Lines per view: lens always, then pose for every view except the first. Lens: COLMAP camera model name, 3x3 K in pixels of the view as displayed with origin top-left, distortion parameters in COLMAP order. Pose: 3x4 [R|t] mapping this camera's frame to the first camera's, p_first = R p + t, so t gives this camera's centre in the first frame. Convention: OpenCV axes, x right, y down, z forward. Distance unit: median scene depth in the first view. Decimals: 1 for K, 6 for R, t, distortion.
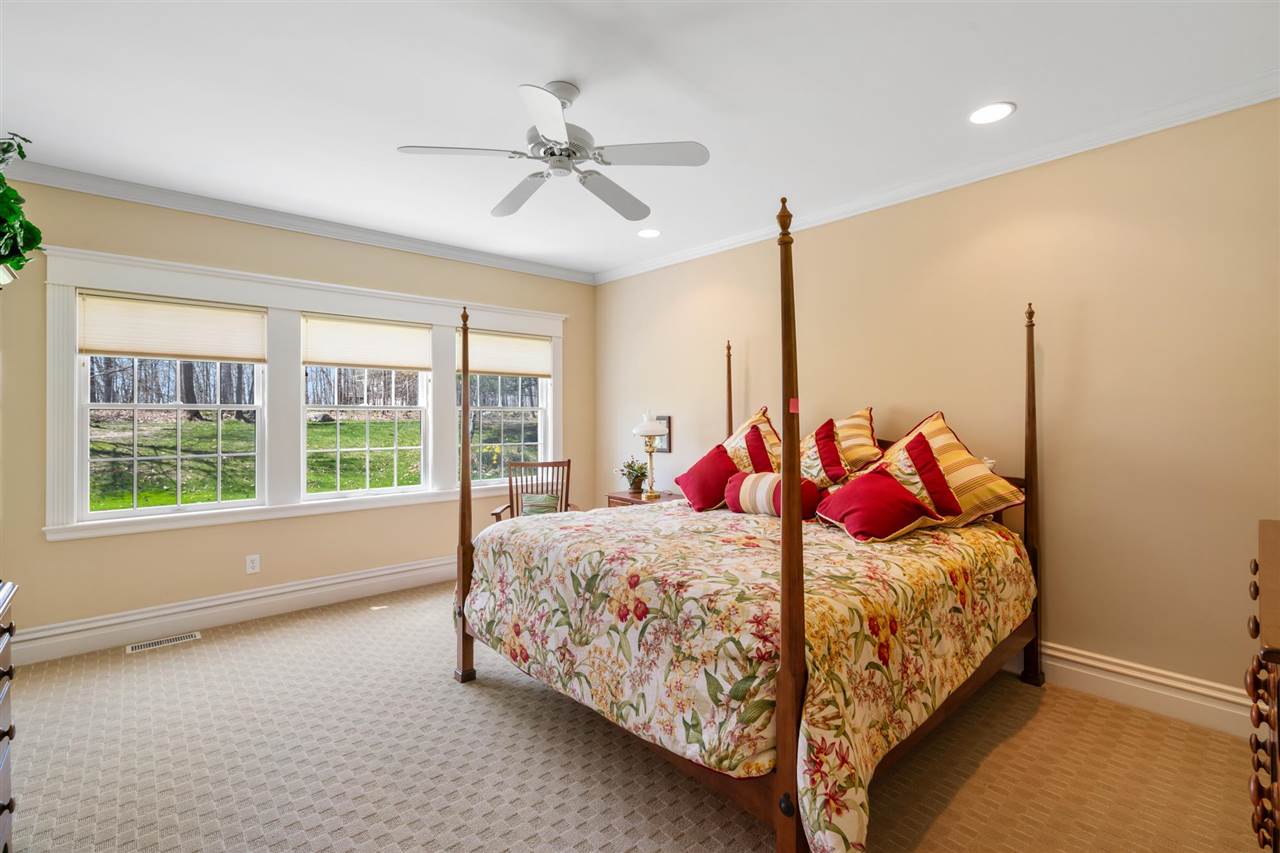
lens RADIAL K [[583.5, 0, 640.0], [0, 583.5, 426.5], [0, 0, 1]] dist [-0.002246, 0.000175]
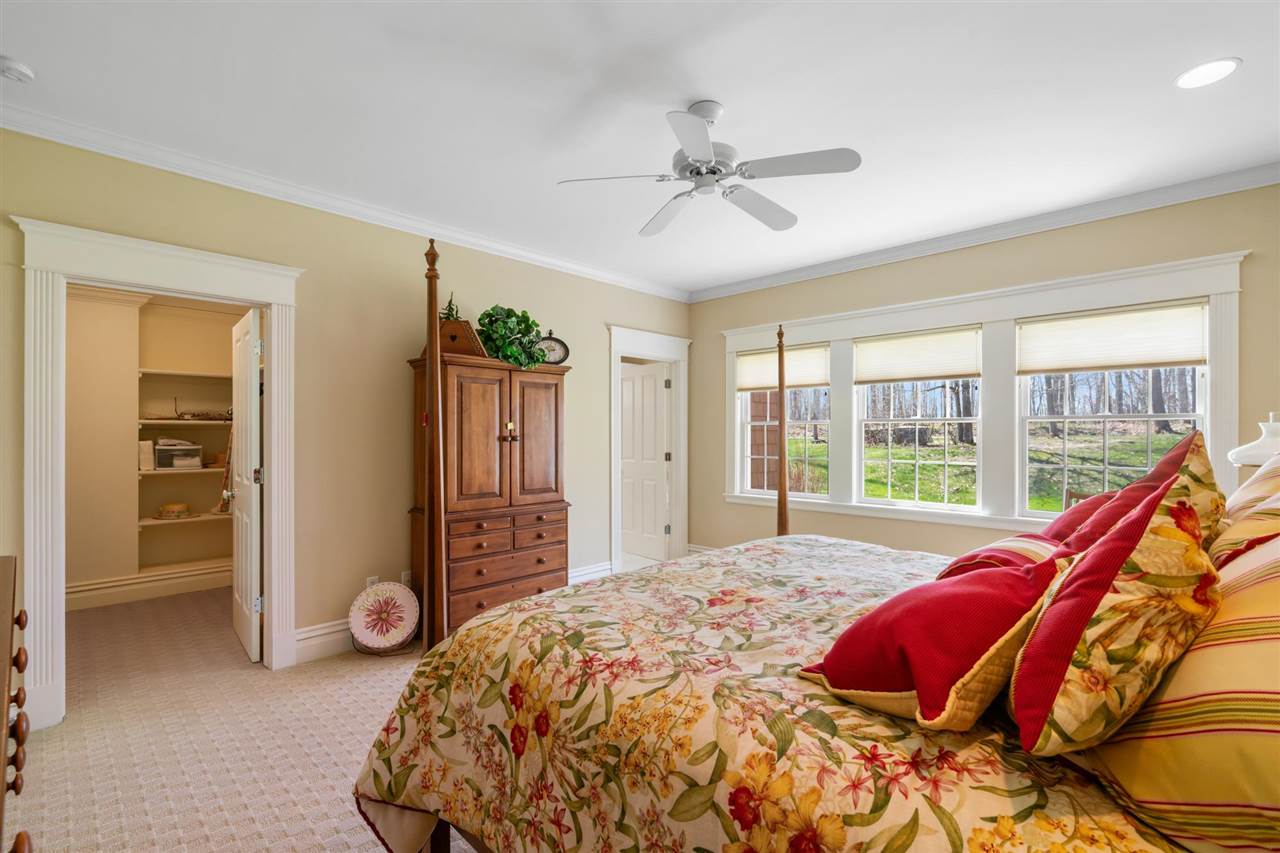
lens RADIAL K [[583.5, 0, 640.0], [0, 583.5, 426.5], [0, 0, 1]] dist [-0.002246, 0.000175]
pose [[0.061258, -0.005689, -0.998106, 0.552292], [-0.014039, 0.999880, -0.006561, -0.008890], [0.998023, 0.014414, 0.061171, 0.511718]]
